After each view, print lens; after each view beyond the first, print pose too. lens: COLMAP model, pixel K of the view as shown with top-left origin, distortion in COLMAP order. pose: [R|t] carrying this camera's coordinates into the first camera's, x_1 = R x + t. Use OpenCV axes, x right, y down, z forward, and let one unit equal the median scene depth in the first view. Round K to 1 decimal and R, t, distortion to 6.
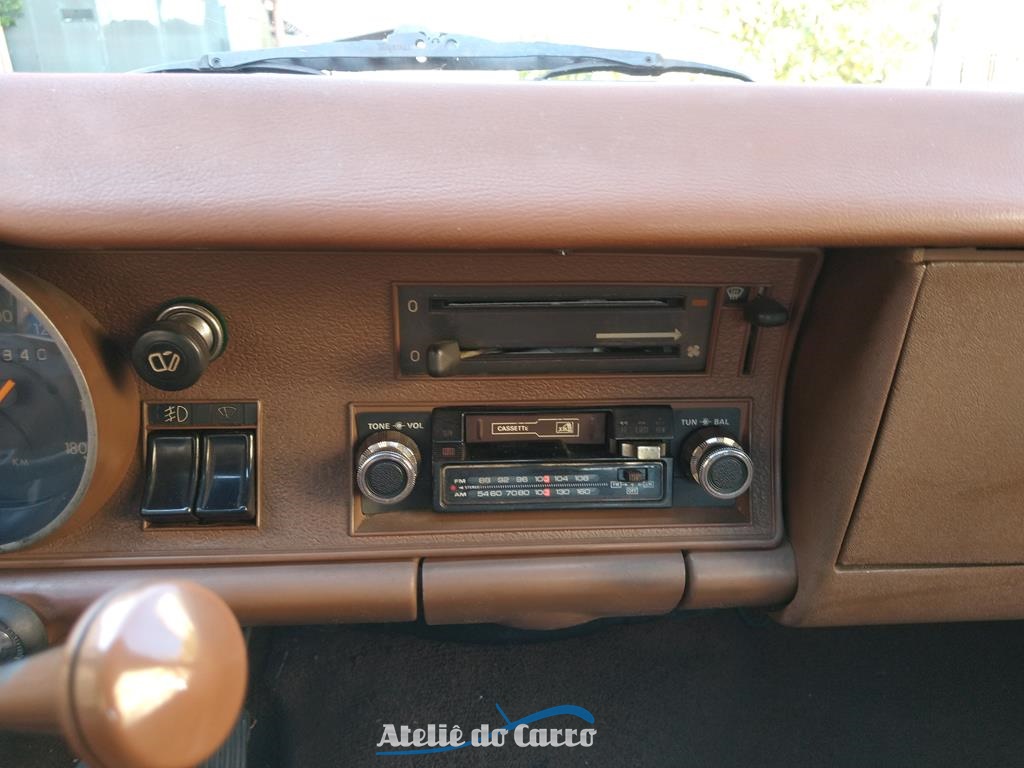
lens RADIAL K [[785.6, 0, 493.8], [0, 785.6, 385.4], [0, 0, 1]] dist [0.045271, -0.052915]
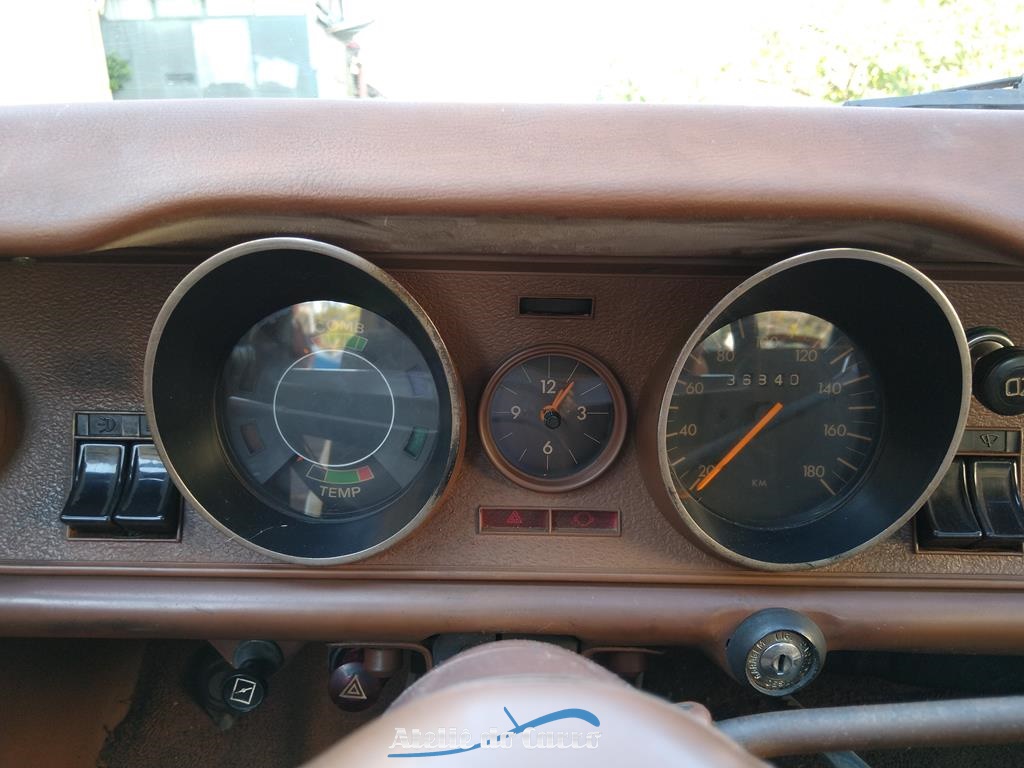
lens RADIAL K [[785.6, 0, 513.9], [0, 785.6, 381.4], [0, 0, 1]] dist [0.045271, -0.052915]
pose [[0.997952, 0.021505, -0.060242, -0.875910], [-0.025722, 0.997207, -0.070114, 0.045911], [0.058566, 0.071520, 0.995718, -0.066592]]
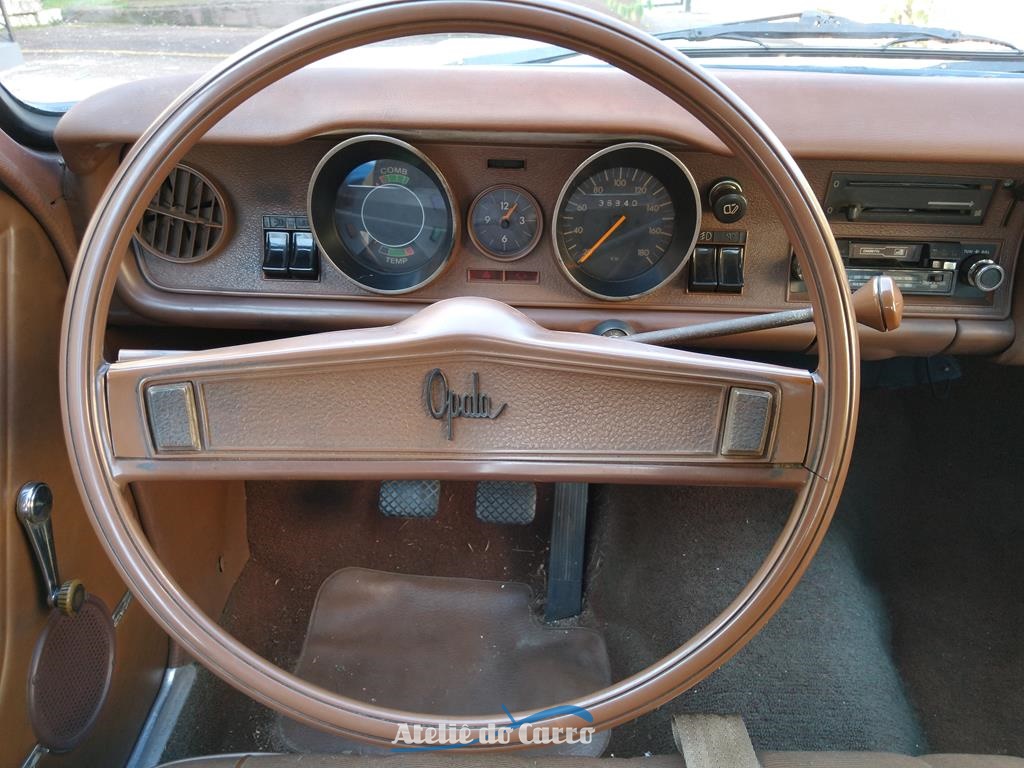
lens RADIAL K [[785.6, 0, 512.3], [0, 785.6, 386.4], [0, 0, 1]] dist [0.045271, -0.052915]
pose [[0.996003, 0.053067, -0.071846, -0.708267], [-0.039909, 0.984015, 0.173554, 0.081000], [0.079907, -0.169993, 0.982200, -1.041182]]
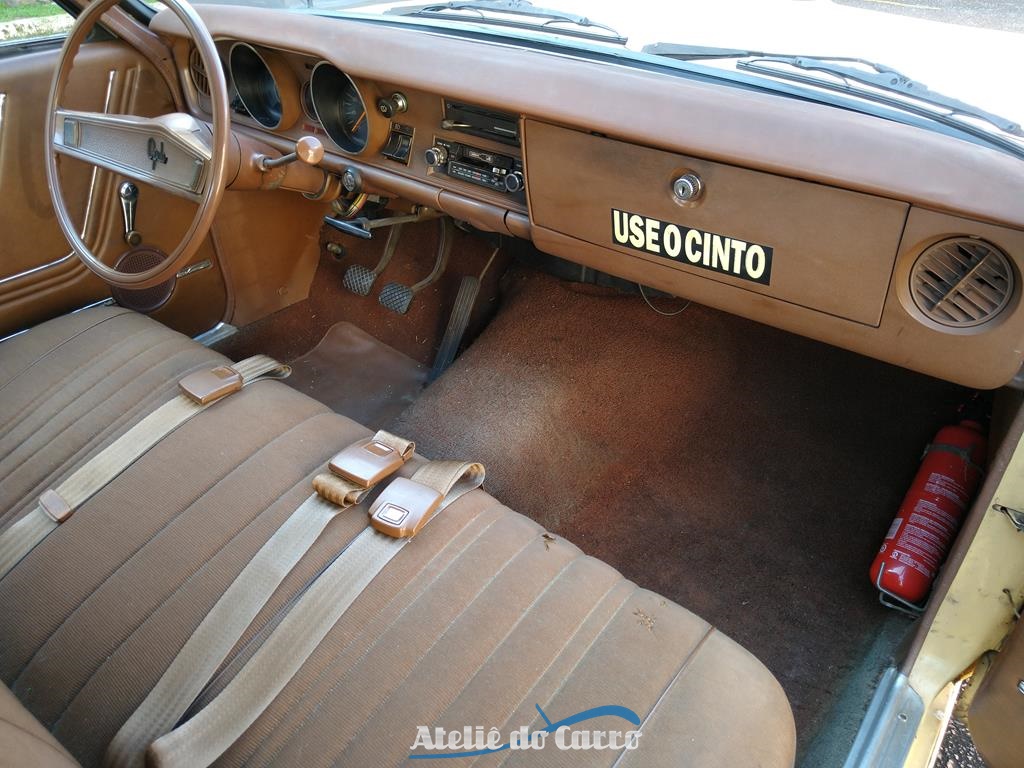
lens RADIAL K [[785.6, 0, 518.8], [0, 785.6, 389.0], [0, 0, 1]] dist [0.045271, -0.052915]
pose [[0.733399, 0.377578, -0.565297, 2.271945], [-0.223462, 0.919257, 0.324085, -0.142396], [0.642021, -0.111361, 0.758557, -1.338185]]
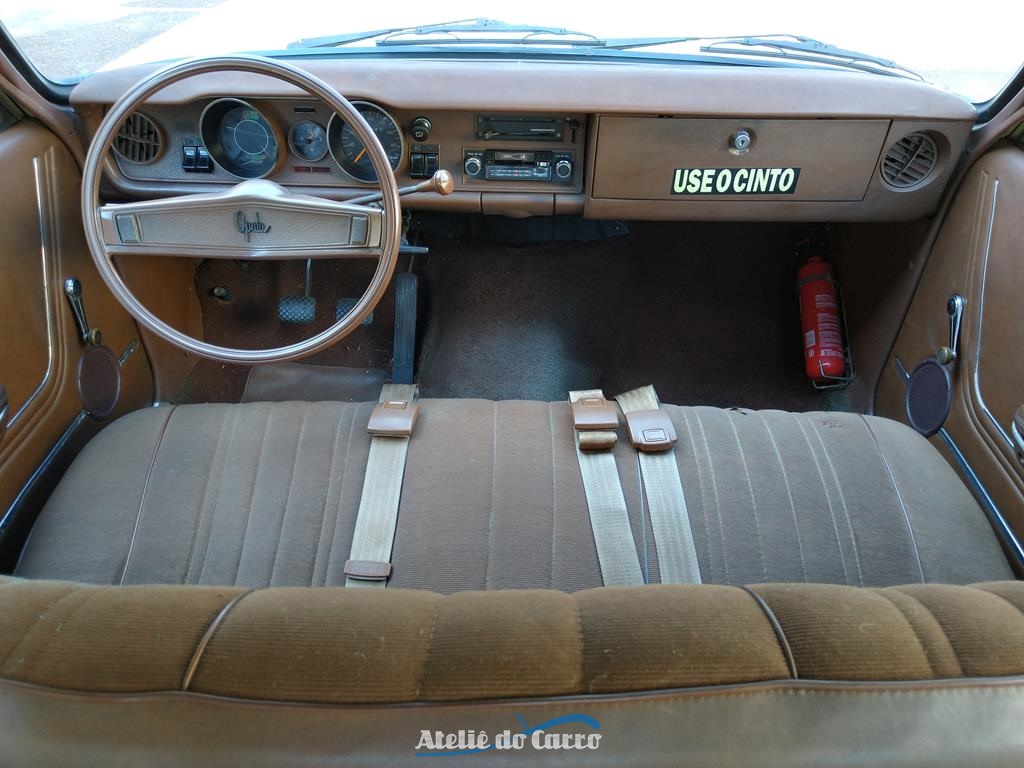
lens RADIAL K [[785.6, 0, 517.2], [0, 785.6, 384.5], [0, 0, 1]] dist [0.045271, -0.052915]
pose [[0.995192, 0.057854, -0.079033, 0.420546], [-0.032092, 0.954971, 0.294959, -0.012493], [0.092539, -0.291005, 0.952236, -2.785039]]
